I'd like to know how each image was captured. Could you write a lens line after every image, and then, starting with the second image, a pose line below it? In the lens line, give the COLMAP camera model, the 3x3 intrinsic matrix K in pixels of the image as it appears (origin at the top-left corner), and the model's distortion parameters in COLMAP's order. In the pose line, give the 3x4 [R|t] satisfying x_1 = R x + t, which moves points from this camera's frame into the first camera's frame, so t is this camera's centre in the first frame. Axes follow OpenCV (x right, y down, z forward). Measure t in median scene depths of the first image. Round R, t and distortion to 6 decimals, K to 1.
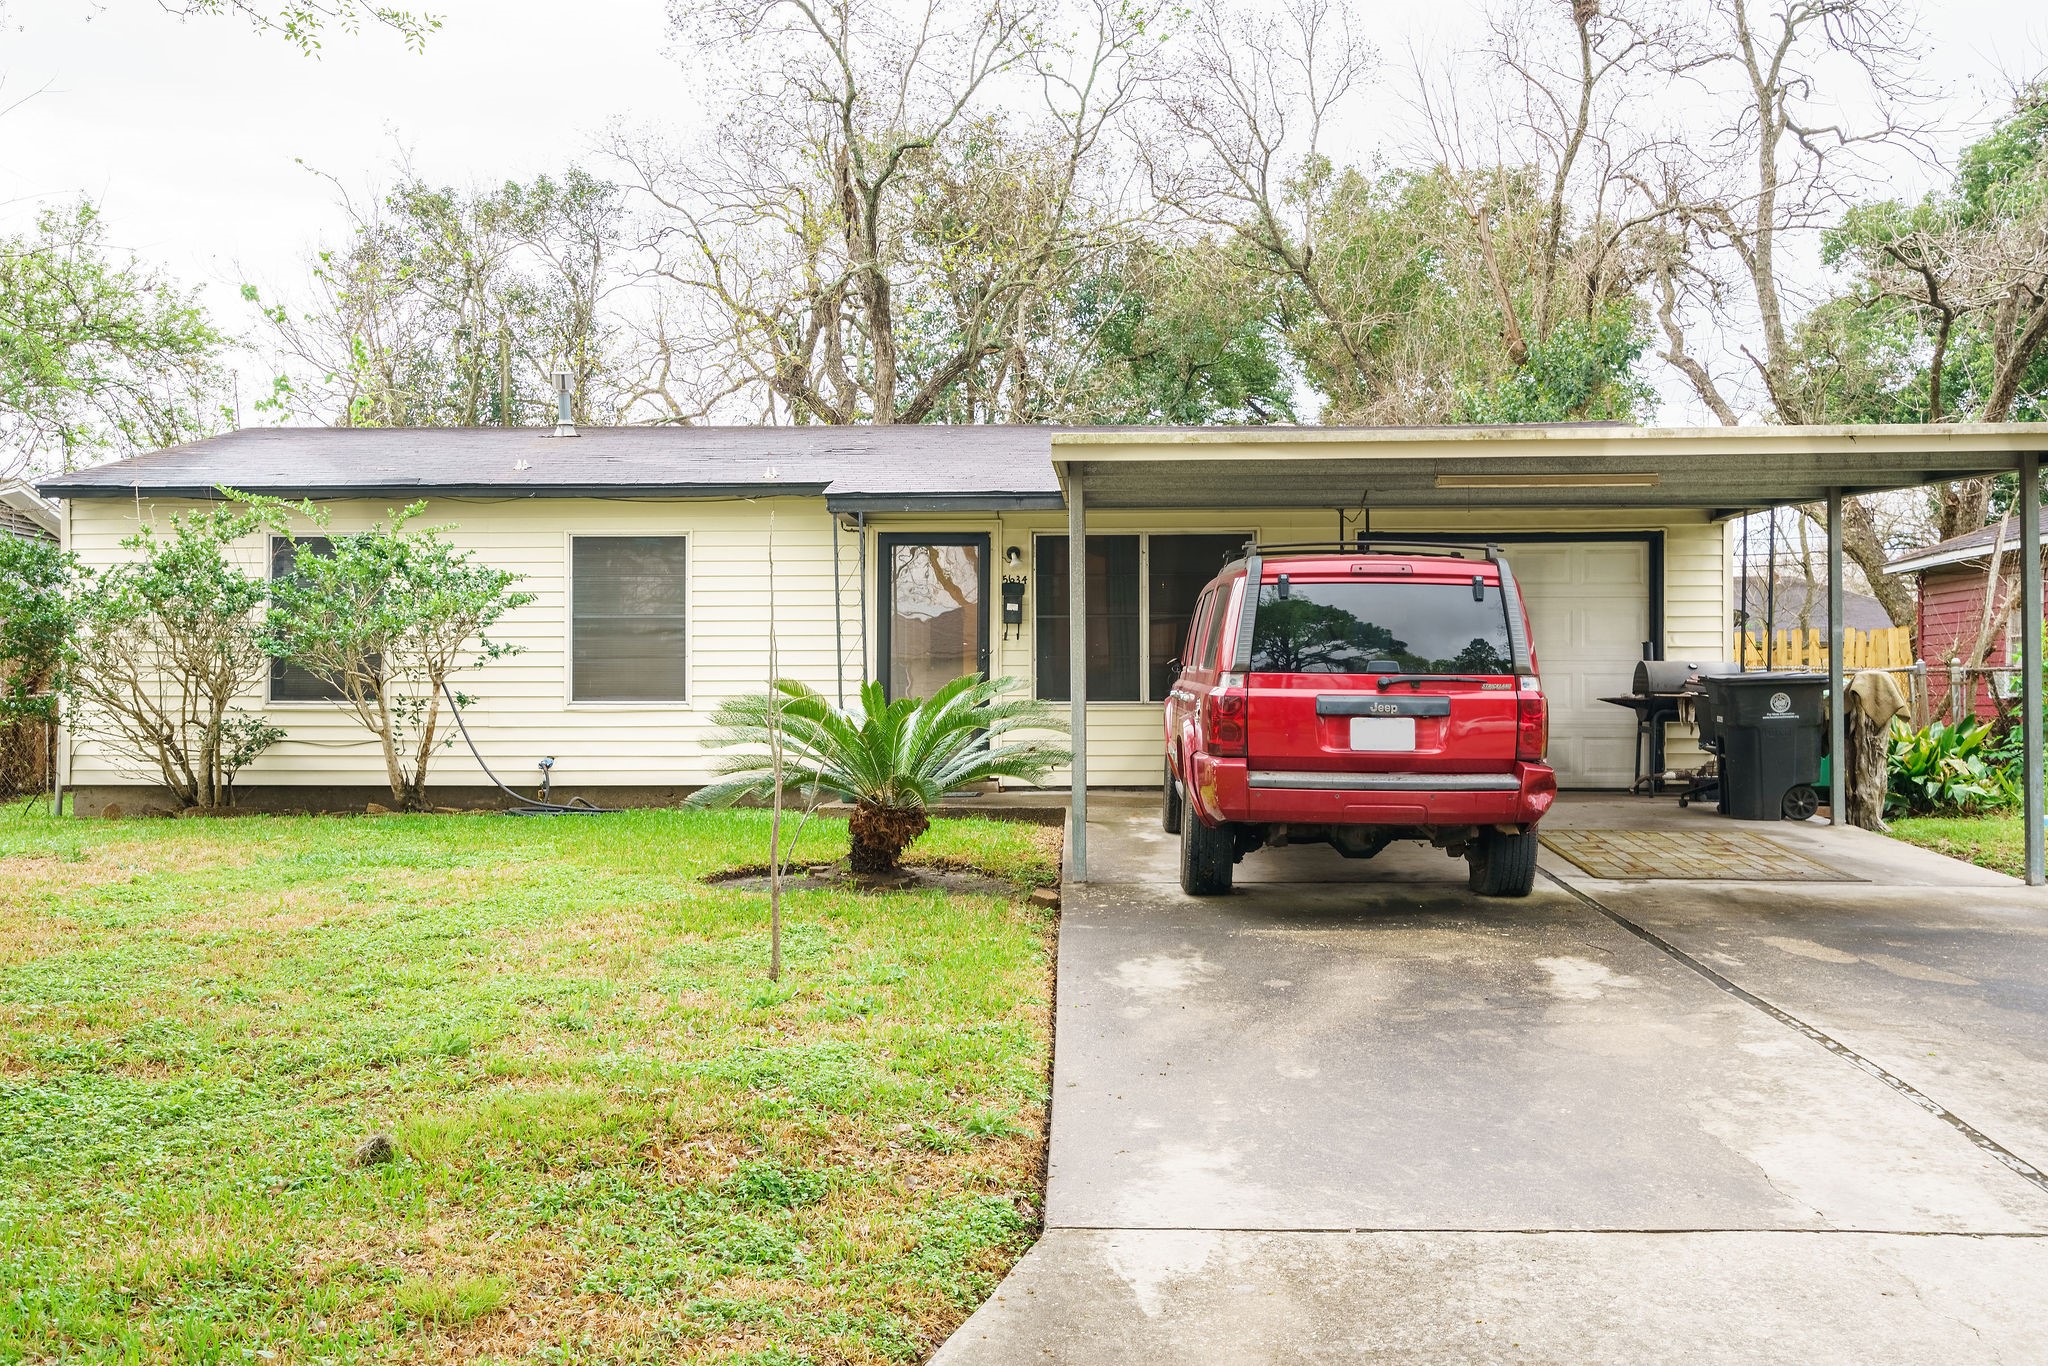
lens RADIAL K [[2054.3, 0, 1019.0], [0, 2054.3, 675.4], [0, 0, 1]] dist [0.035363, 0.000000]
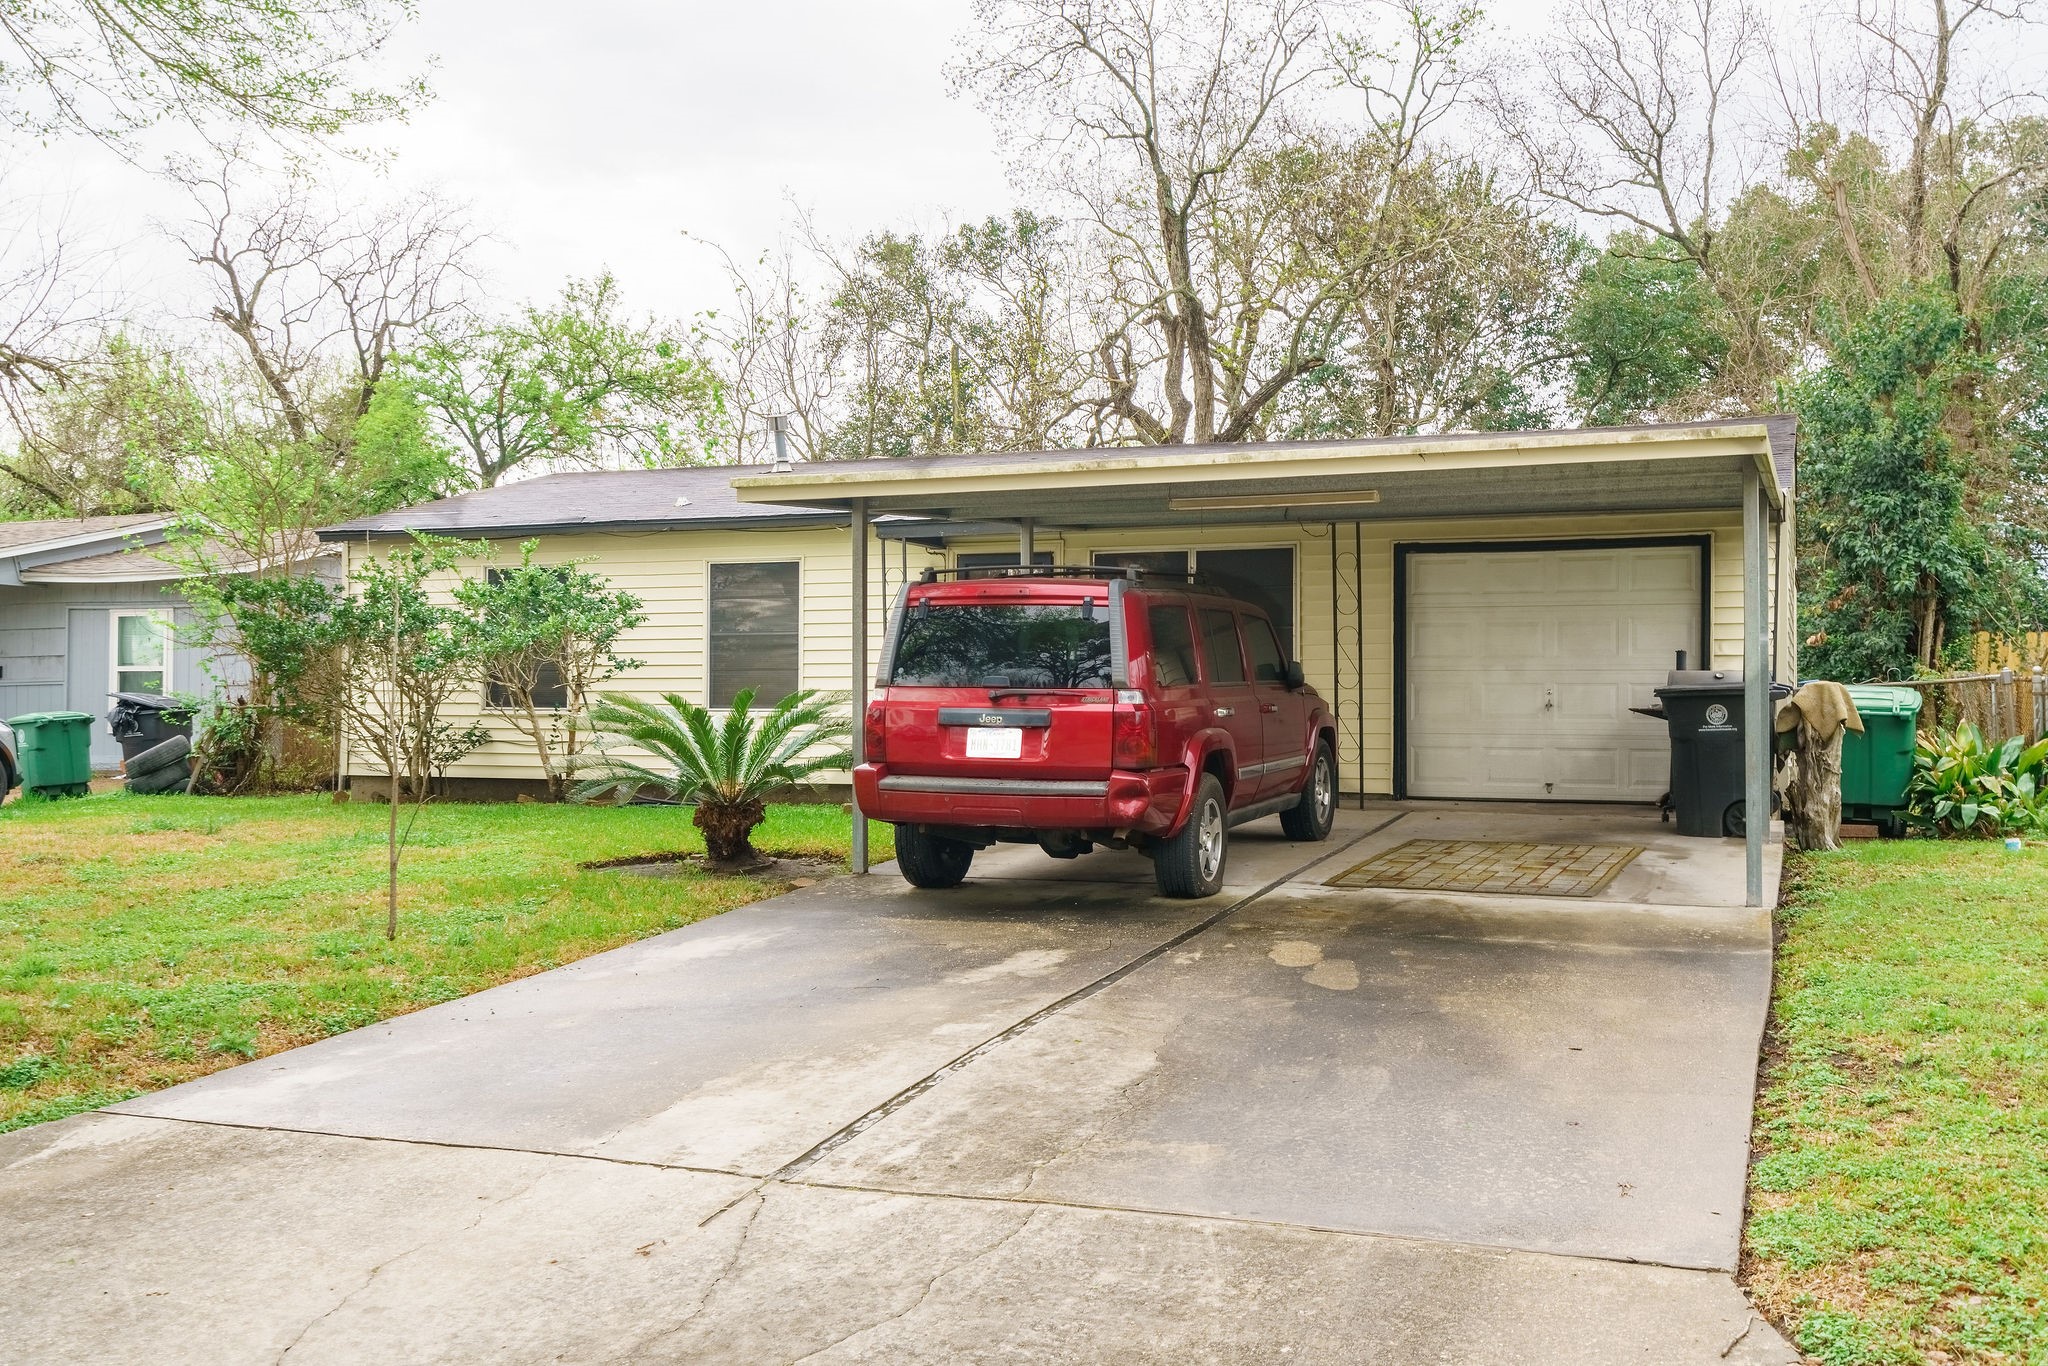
lens RADIAL K [[2054.3, 0, 1010.0], [0, 2054.3, 681.3], [0, 0, 1]] dist [0.035363, 0.000000]
pose [[0.940816, -0.001312, -0.338914, 0.328120], [0.001799, 0.999998, 0.001123, -0.003333], [0.338912, -0.001666, 0.940817, -0.016084]]
